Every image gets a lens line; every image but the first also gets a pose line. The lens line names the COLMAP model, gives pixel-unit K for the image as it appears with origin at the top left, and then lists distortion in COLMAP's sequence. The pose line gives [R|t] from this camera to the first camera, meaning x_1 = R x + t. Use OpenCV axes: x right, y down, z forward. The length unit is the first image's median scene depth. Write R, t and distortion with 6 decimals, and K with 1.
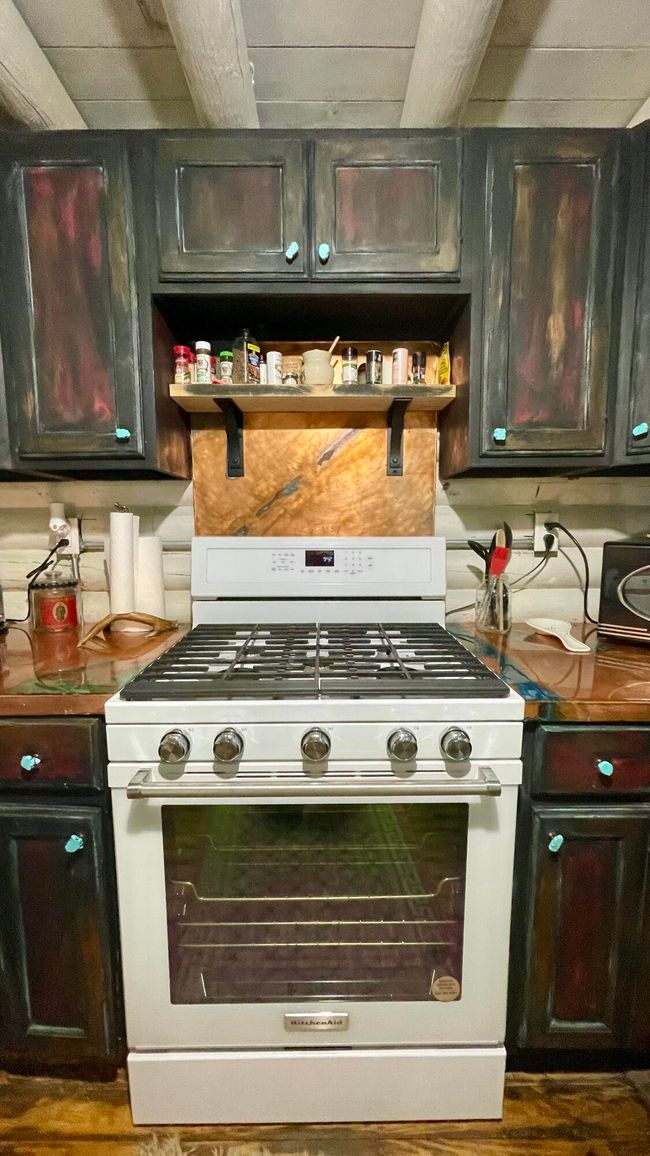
lens RADIAL K [[454.9, 0, 328.7], [0, 454.9, 578.9], [0, 0, 1]] dist [0.001052, 0.000011]
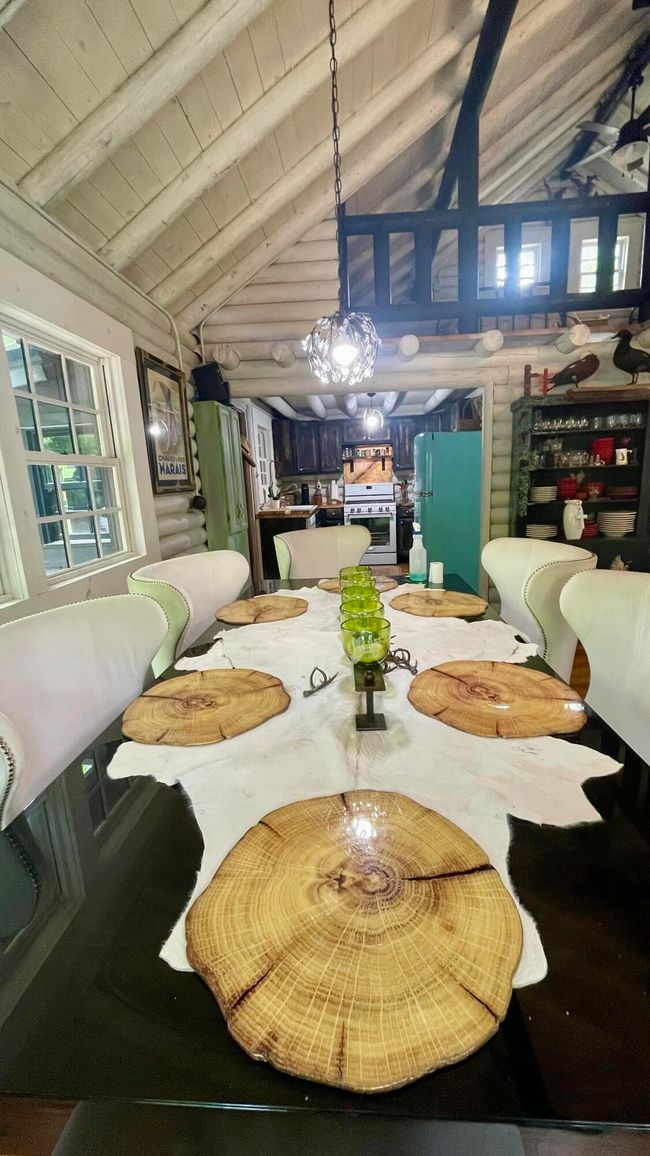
lens RADIAL K [[454.9, 0, 331.6], [0, 454.9, 579.0], [0, 0, 1]] dist [0.001052, 0.000011]
pose [[0.996692, -0.019970, -0.078782, -0.059980], [0.028051, 0.994303, 0.102837, 0.473220], [0.076280, -0.104707, 0.991573, -4.559851]]
